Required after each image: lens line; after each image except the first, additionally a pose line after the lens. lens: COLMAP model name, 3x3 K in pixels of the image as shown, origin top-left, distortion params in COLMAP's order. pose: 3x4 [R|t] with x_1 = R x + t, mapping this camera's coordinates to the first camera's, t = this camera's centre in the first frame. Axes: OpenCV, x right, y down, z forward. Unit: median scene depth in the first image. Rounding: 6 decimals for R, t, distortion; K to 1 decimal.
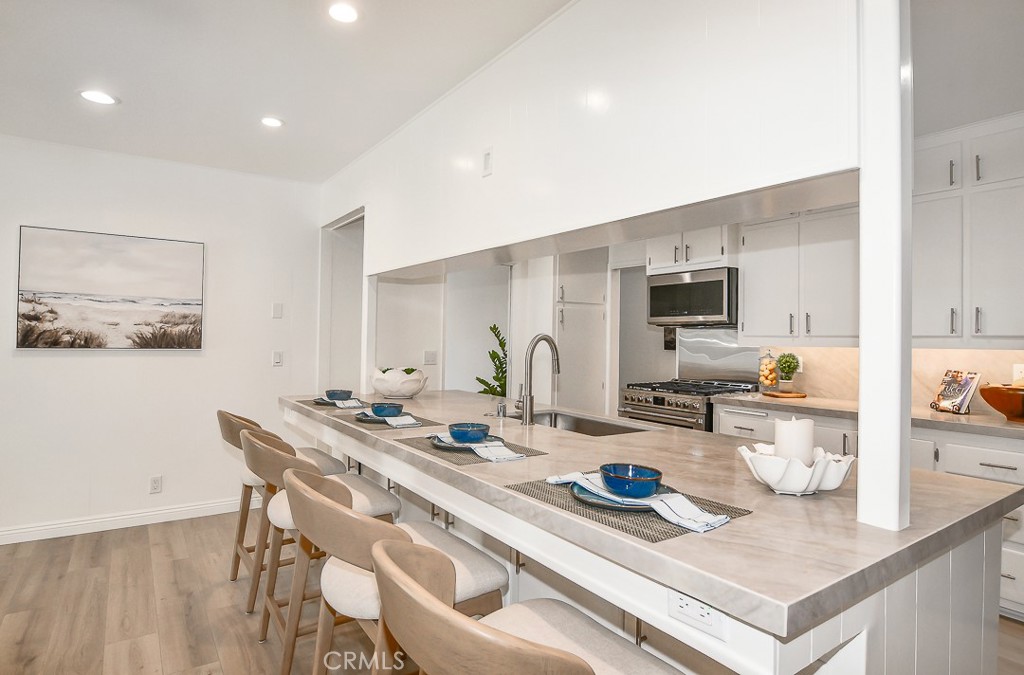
lens RADIAL K [[548.9, 0, 511.3], [0, 548.9, 341.6], [0, 0, 1]] dist [-0.004525, -0.000341]
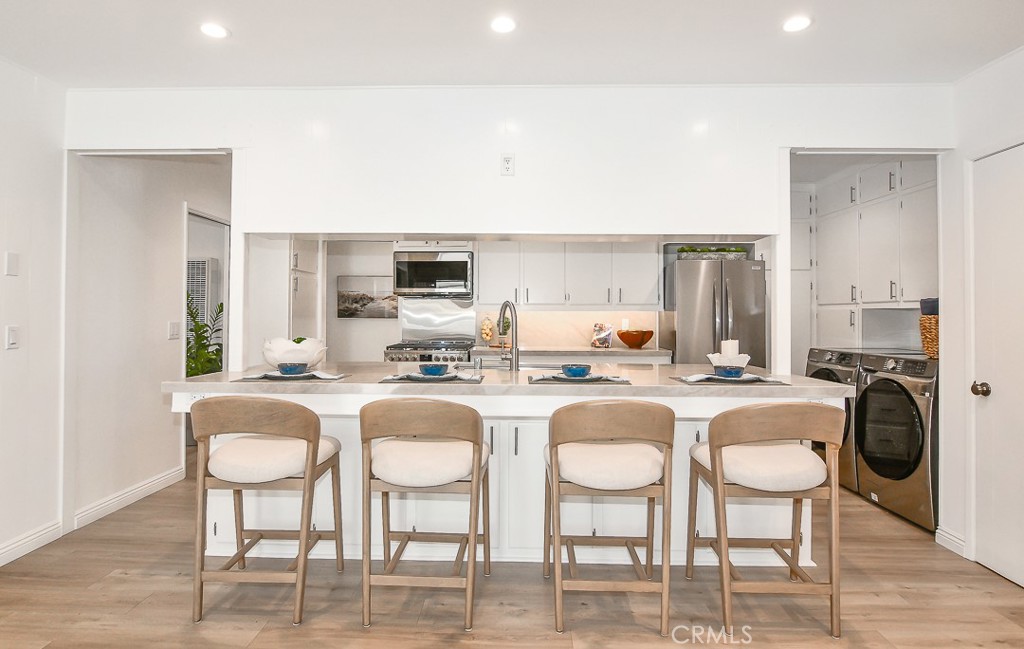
lens RADIAL K [[545.7, 0, 510.6], [0, 545.7, 313.6], [0, 0, 1]] dist [-0.003297, -0.000756]
pose [[0.595962, -0.011288, 0.802933, -0.592050], [0.009893, 0.999929, 0.006715, 0.004570], [-0.802952, 0.003941, 0.596031, 0.135022]]
